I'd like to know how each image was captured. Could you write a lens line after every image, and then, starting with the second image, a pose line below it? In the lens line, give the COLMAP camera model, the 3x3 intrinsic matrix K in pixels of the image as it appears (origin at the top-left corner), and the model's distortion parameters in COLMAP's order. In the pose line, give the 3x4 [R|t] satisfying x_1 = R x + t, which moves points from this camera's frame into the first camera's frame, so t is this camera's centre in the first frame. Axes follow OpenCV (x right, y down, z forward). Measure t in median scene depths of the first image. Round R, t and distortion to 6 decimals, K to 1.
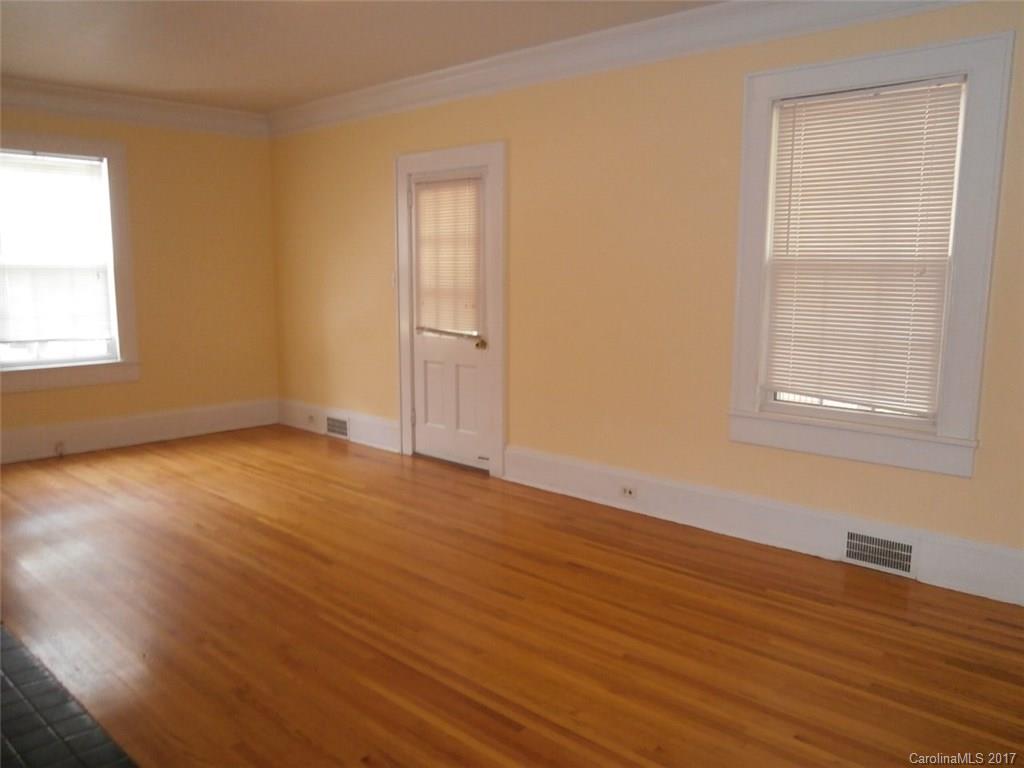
lens RADIAL K [[781.8, 0, 512.0], [0, 781.8, 384.0], [0, 0, 1]] dist [-0.003415, -0.001045]
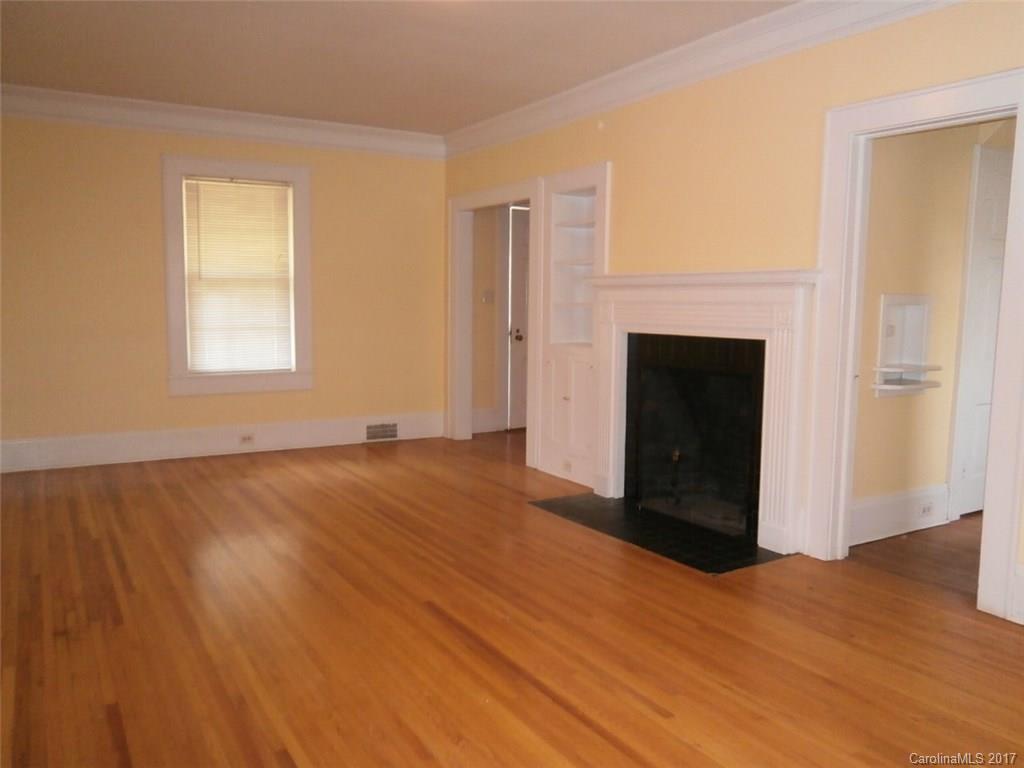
lens RADIAL K [[781.8, 0, 512.0], [0, 781.8, 384.0], [0, 0, 1]] dist [-0.003415, -0.001045]
pose [[-0.961580, -0.034846, 0.272304, -0.652497], [0.032653, 0.970352, 0.239481, -0.252793], [-0.272575, 0.239172, -0.931933, 2.045646]]
